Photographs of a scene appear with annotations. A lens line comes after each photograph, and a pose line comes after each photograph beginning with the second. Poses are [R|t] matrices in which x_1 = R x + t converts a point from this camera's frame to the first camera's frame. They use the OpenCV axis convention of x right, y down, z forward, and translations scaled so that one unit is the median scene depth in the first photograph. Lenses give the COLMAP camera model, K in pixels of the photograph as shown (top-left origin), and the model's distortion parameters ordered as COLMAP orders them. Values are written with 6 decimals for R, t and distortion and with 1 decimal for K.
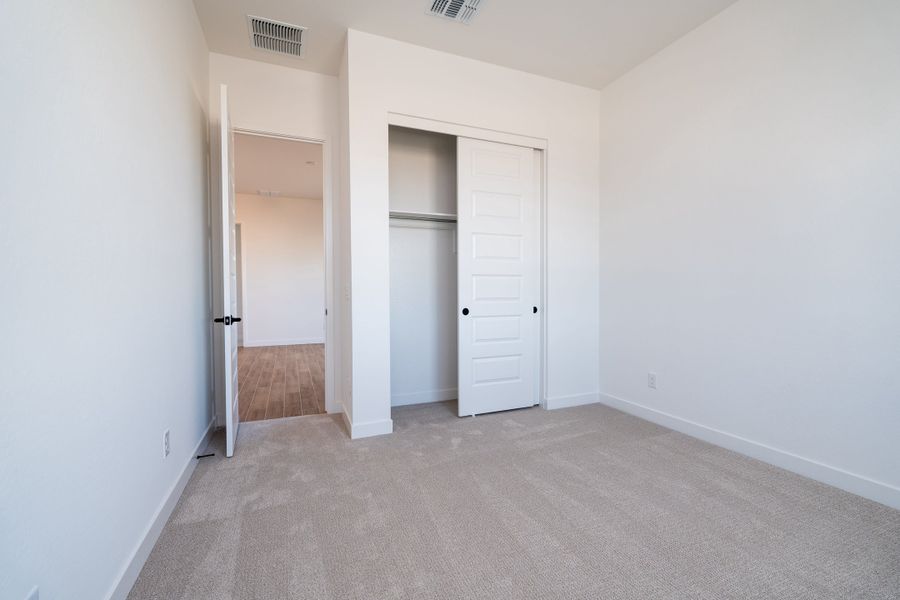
lens RADIAL K [[387.4, 0, 454.0], [0, 387.4, 303.5], [0, 0, 1]] dist [0.002130, 0.000009]
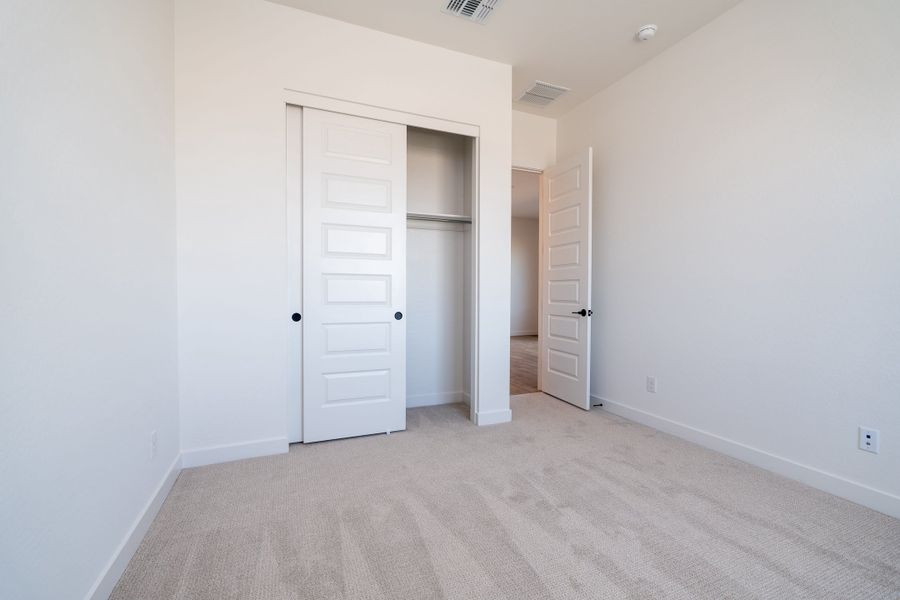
lens RADIAL K [[387.4, 0, 472.1], [0, 387.4, 308.6], [0, 0, 1]] dist [0.002130, 0.000009]
pose [[0.999926, 0.011843, -0.002923, 0.013270], [-0.011822, 0.999906, 0.006883, -0.000284], [0.003004, -0.006848, 0.999972, 0.005756]]
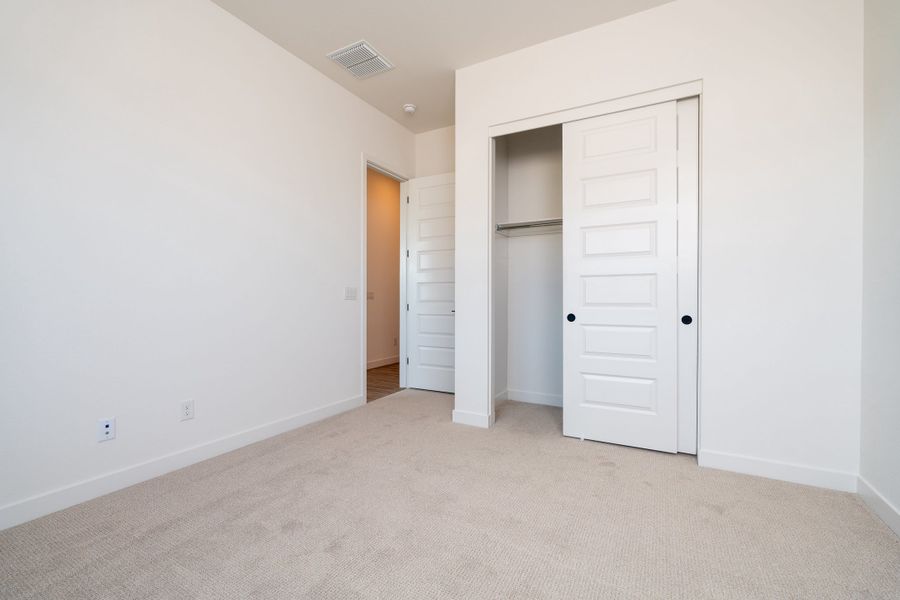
lens RADIAL K [[387.4, 0, 454.0], [0, 387.4, 300.4], [0, 0, 1]] dist [0.002130, 0.000009]
pose [[0.619021, 0.009803, -0.785313, 0.817356], [-0.018544, 0.999826, -0.002136, -0.017874], [0.785155, 0.015885, 0.619095, 0.350509]]
